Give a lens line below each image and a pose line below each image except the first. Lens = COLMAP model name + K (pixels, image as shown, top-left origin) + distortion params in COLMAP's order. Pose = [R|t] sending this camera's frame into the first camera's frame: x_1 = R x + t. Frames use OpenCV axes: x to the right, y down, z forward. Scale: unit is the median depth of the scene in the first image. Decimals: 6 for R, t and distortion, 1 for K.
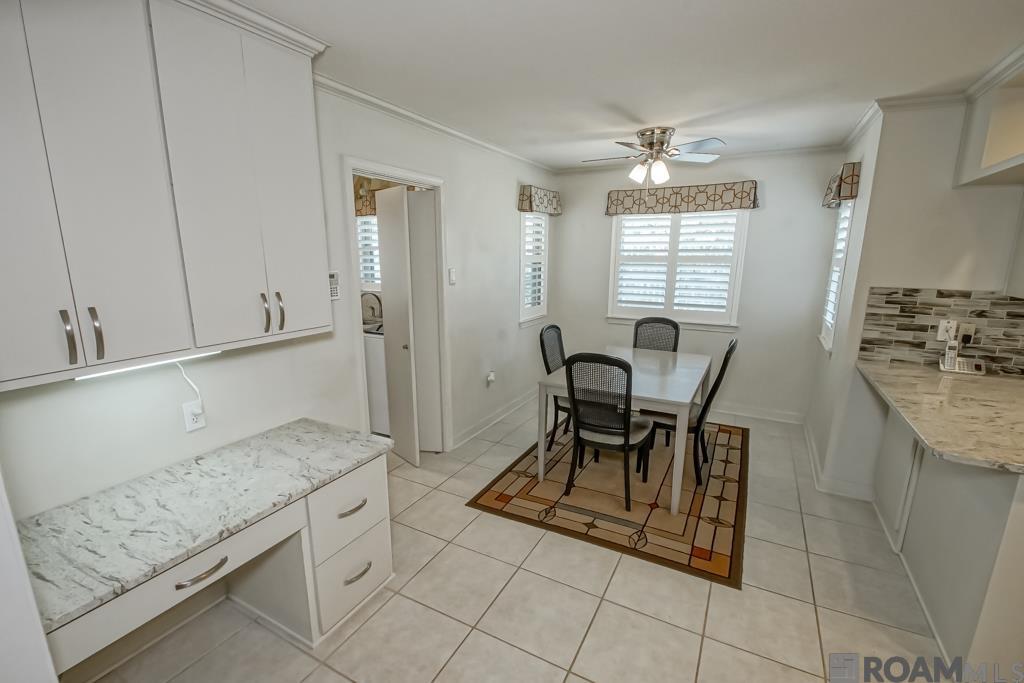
lens RADIAL K [[464.1, 0, 497.9], [0, 464.1, 349.9], [0, 0, 1]] dist [0.001956, -0.007907]
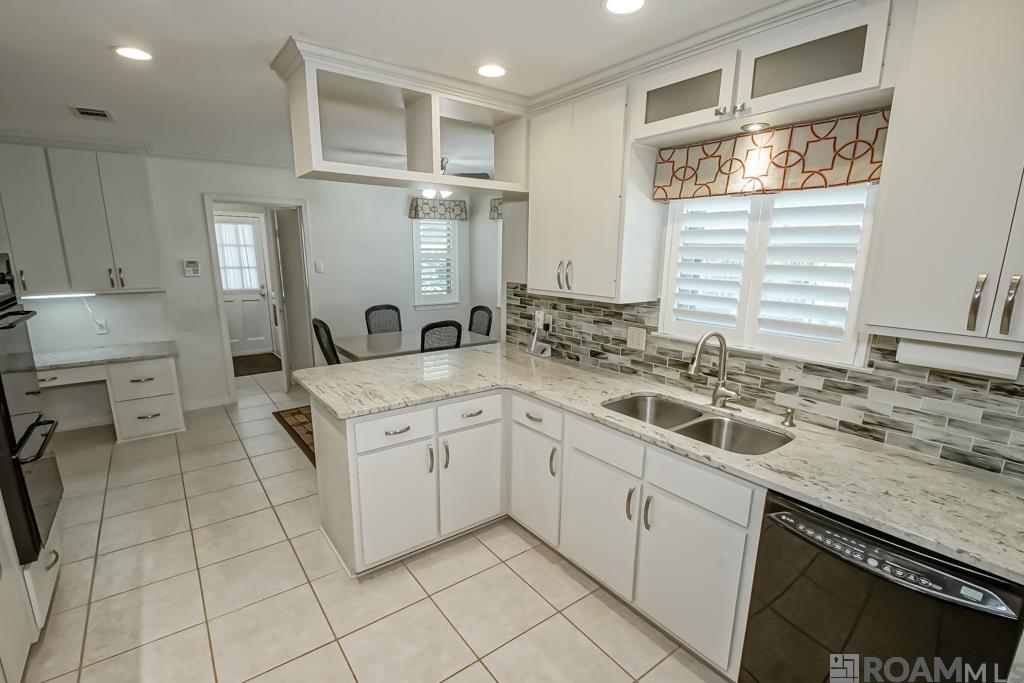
lens RADIAL K [[476.0, 0, 498.7], [0, 476.0, 354.7], [0, 0, 1]] dist [0.002650, -0.010988]
pose [[0.908925, 0.099278, -0.404968, 1.348129], [-0.094002, 0.995027, 0.032951, 0.017263], [0.406225, 0.008118, 0.913737, -0.166366]]
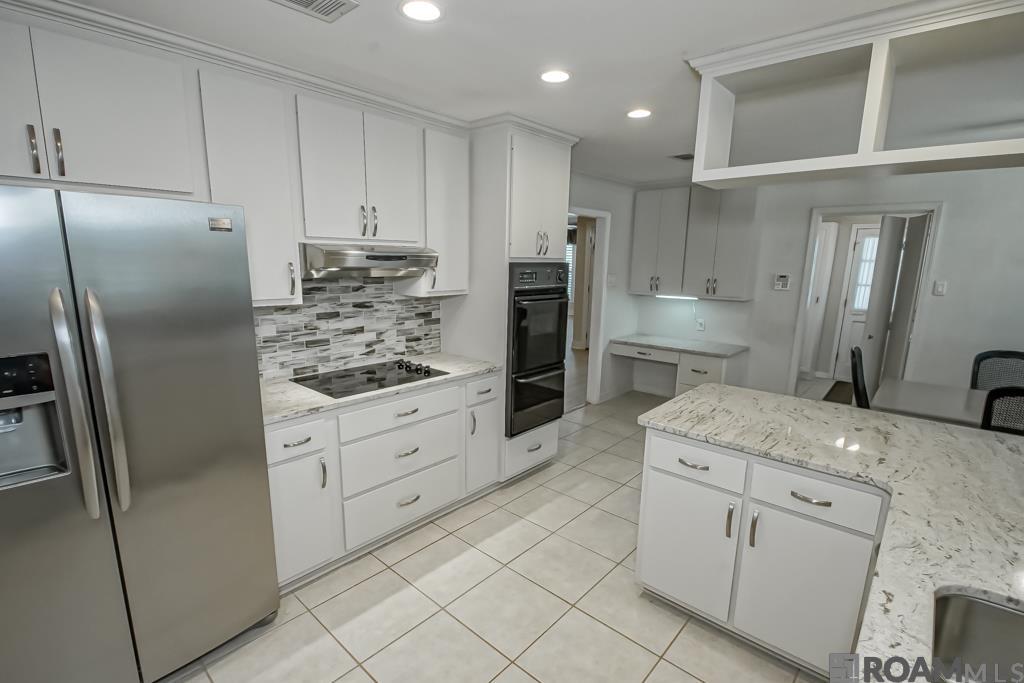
lens RADIAL K [[476.0, 0, 498.7], [0, 476.0, 354.7], [0, 0, 1]] dist [0.002650, -0.010988]
pose [[-0.235214, 0.189738, -0.953244, 1.598225], [-0.207678, 0.948299, 0.239998, -0.079294], [0.949497, 0.254419, -0.183648, 0.324595]]
